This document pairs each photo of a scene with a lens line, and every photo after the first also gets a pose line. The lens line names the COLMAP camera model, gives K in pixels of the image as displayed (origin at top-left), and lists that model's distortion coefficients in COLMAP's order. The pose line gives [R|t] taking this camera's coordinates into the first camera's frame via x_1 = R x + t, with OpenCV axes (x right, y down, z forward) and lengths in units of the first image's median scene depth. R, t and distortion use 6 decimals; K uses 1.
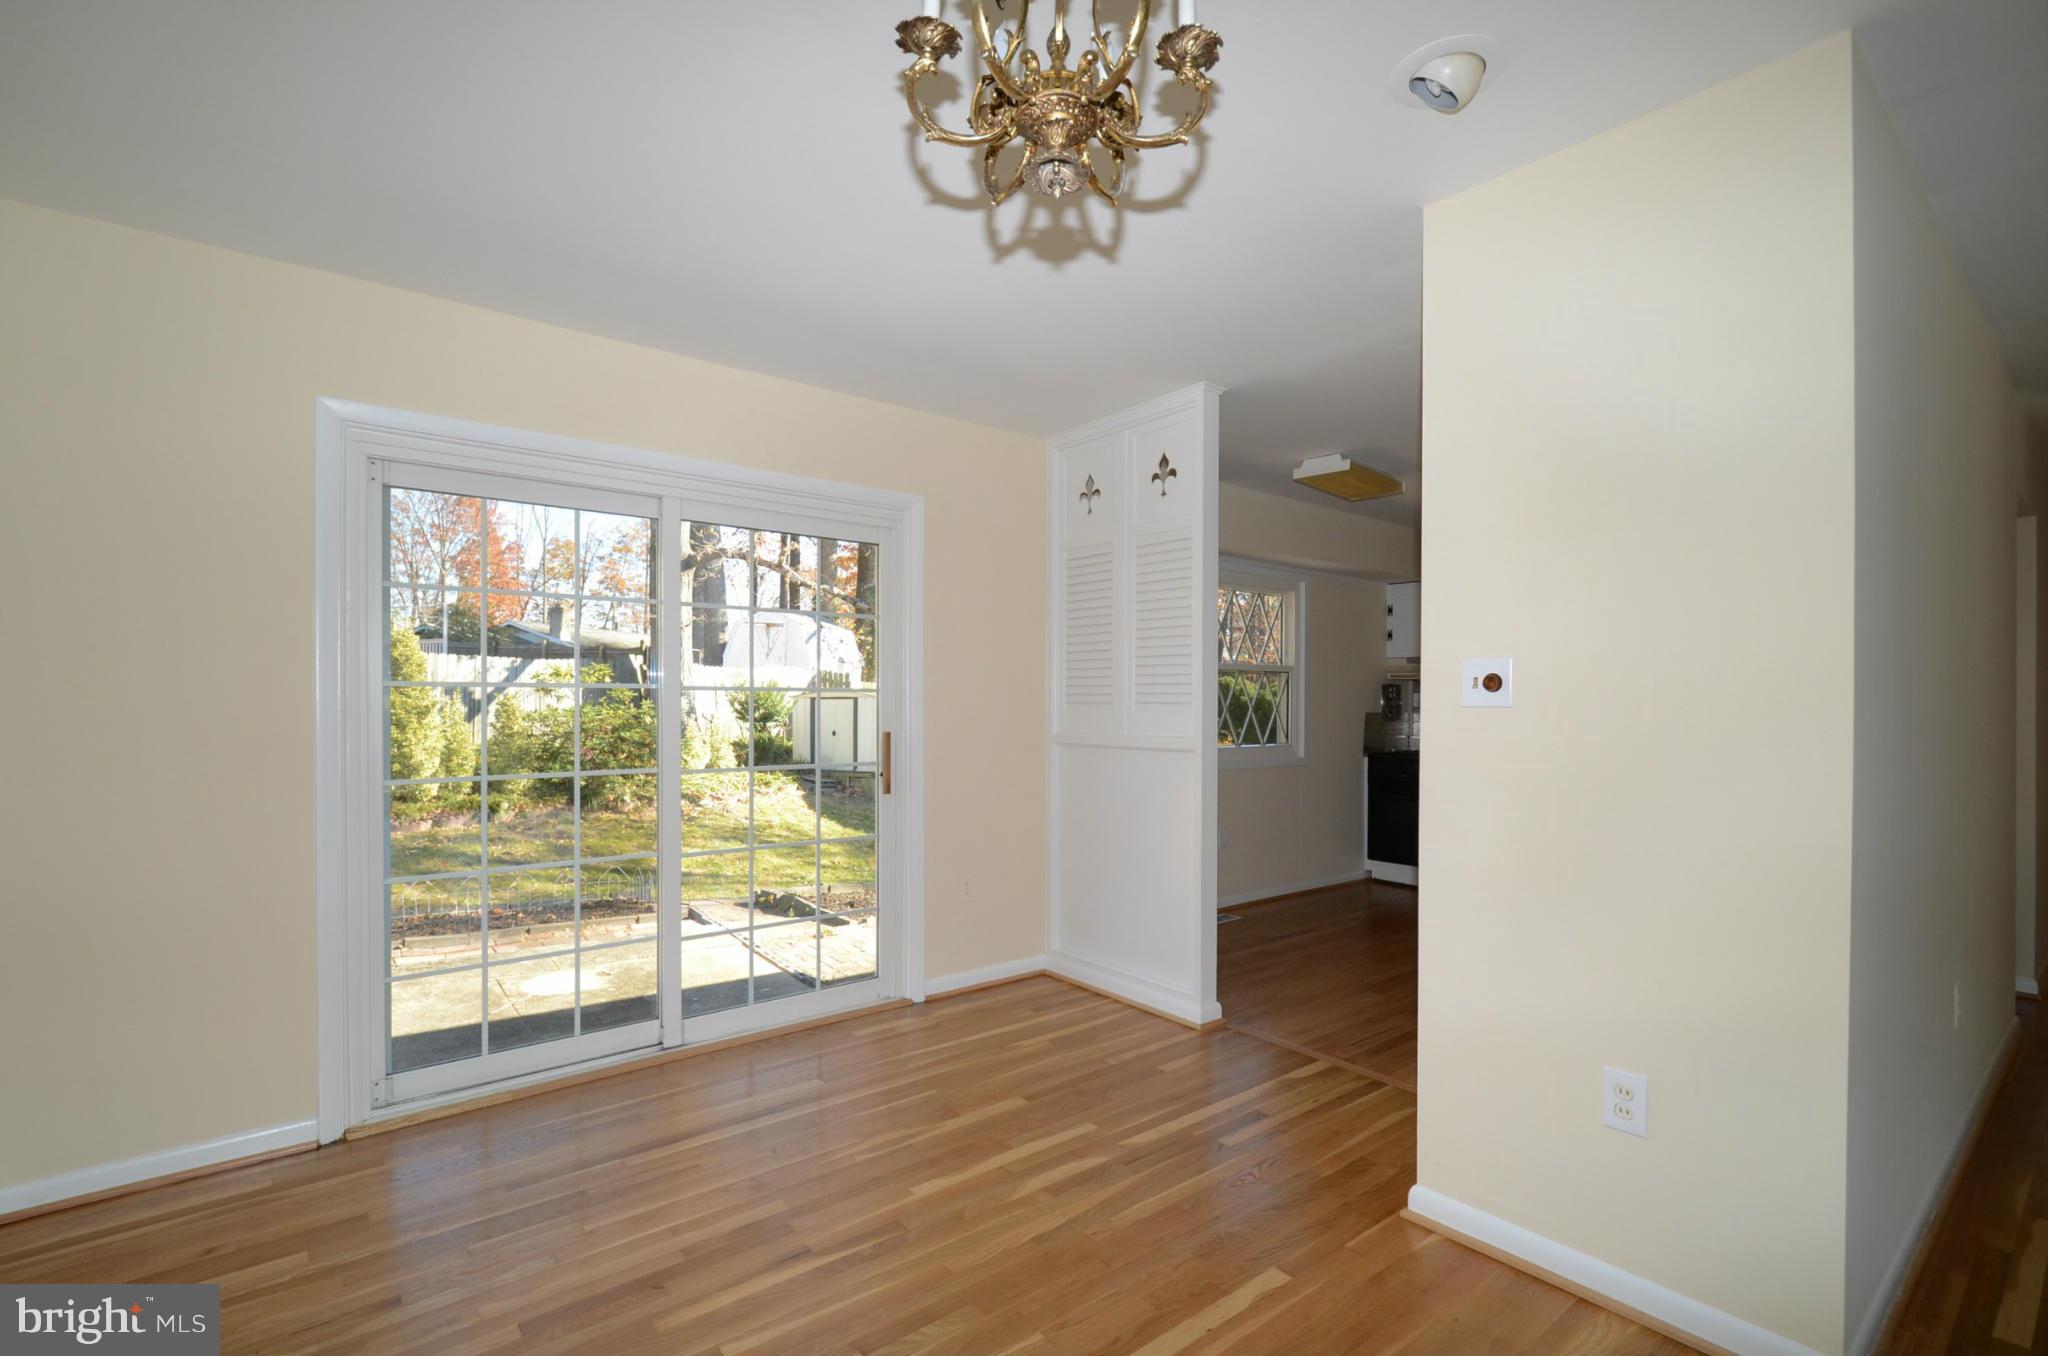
lens RADIAL K [[913.6, 0, 1029.3], [0, 913.6, 705.7], [0, 0, 1]] dist [-0.013314, -0.000824]
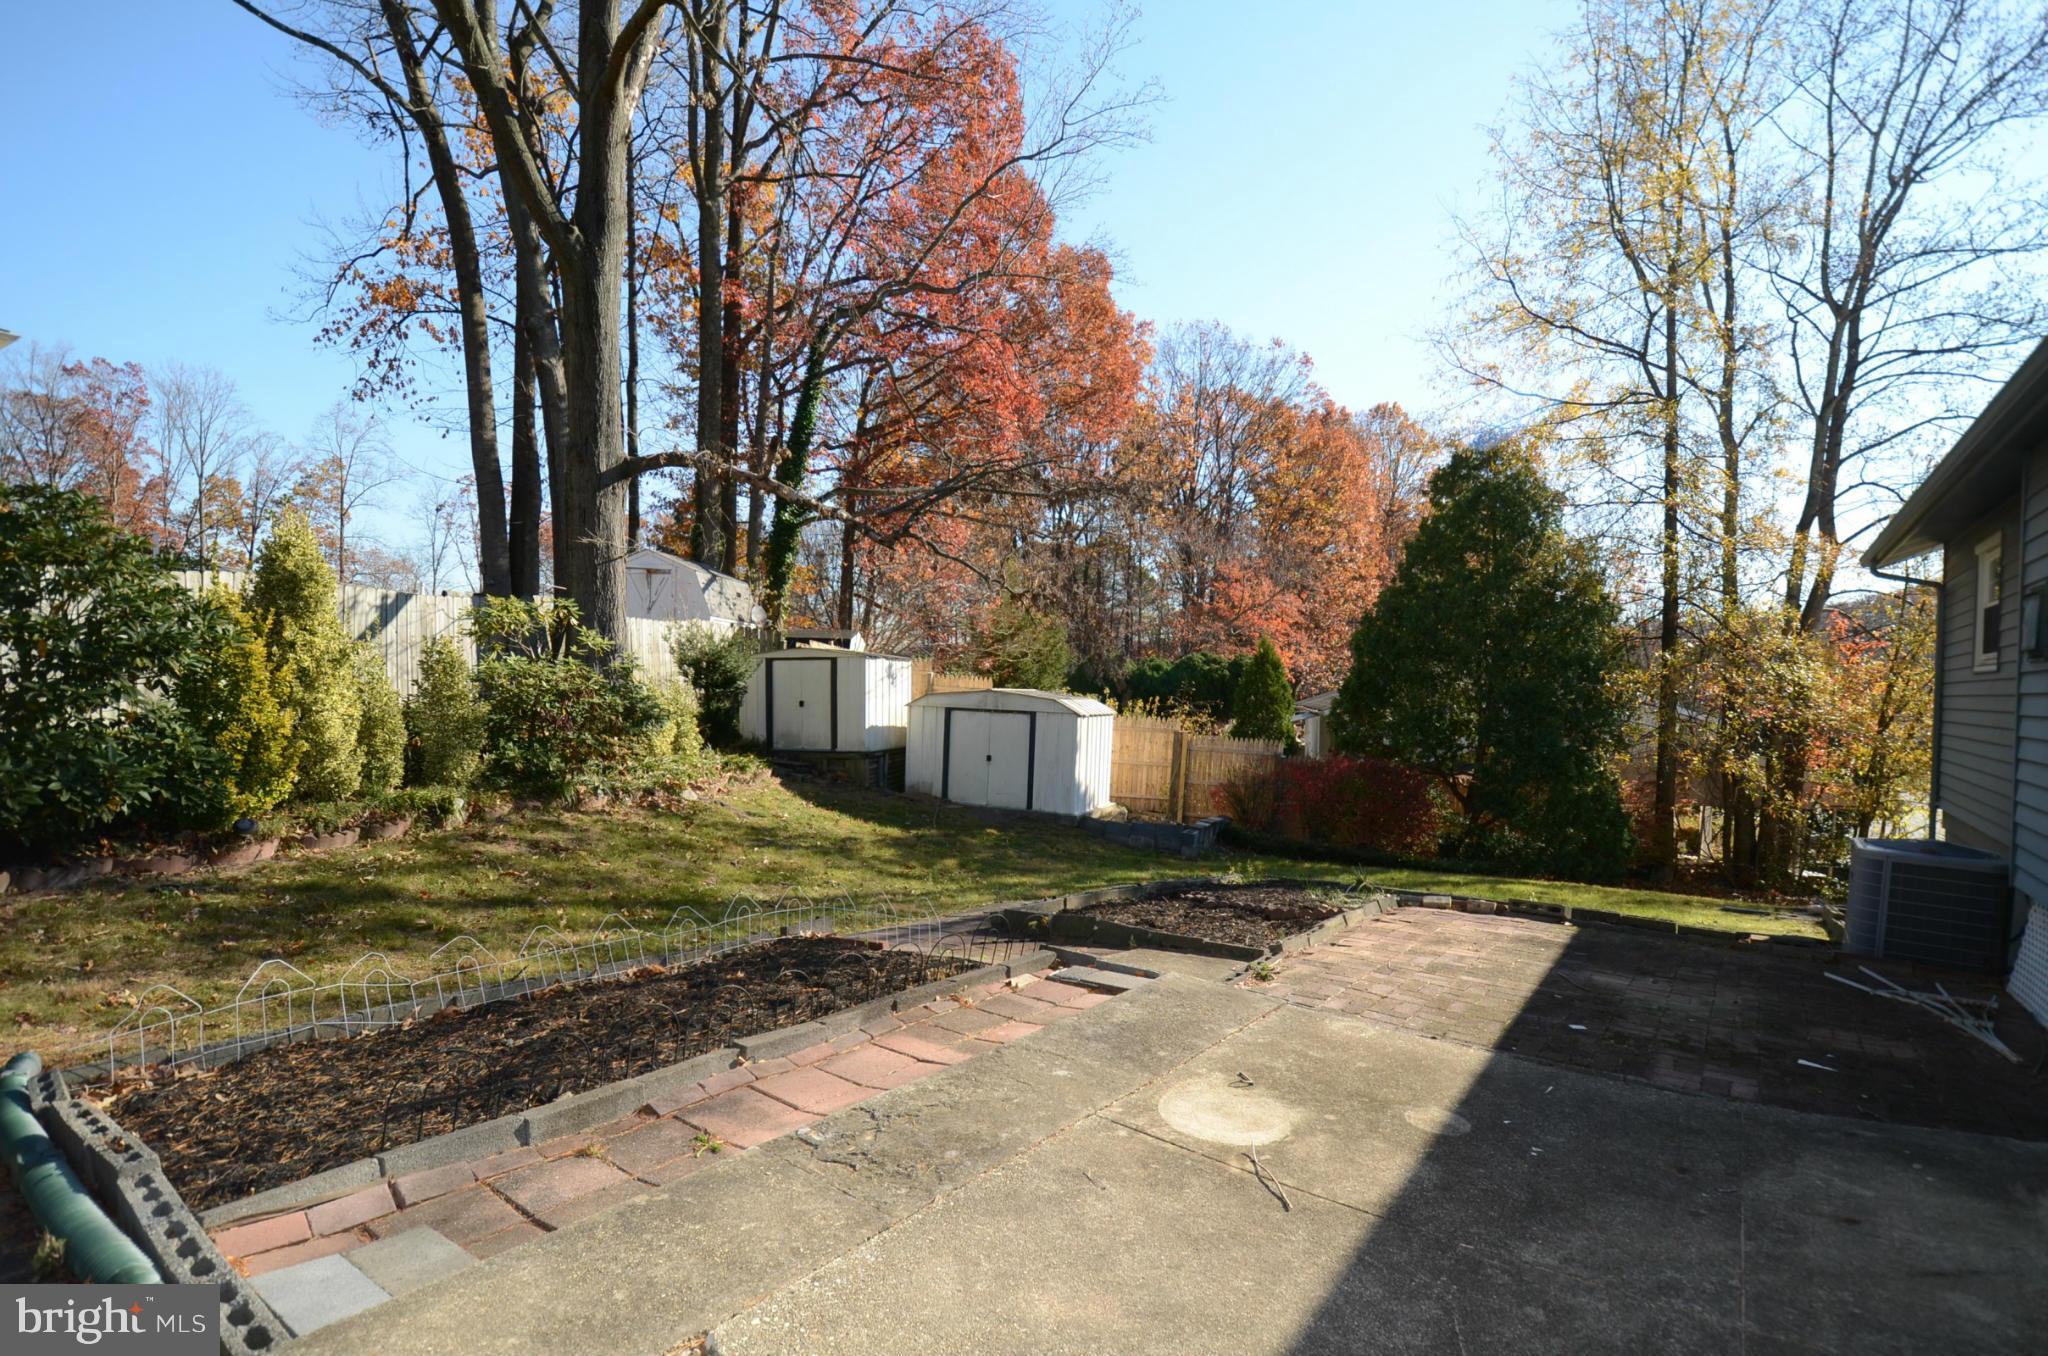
lens RADIAL K [[970.4, 0, 1020.6], [0, 970.4, 721.8], [0, 0, 1]] dist [-0.000468, -0.019155]
pose [[0.972600, -0.010018, 0.232268, -0.777745], [0.002293, 0.999436, 0.033504, 0.062911], [-0.232473, -0.032053, 0.972075, 0.505011]]
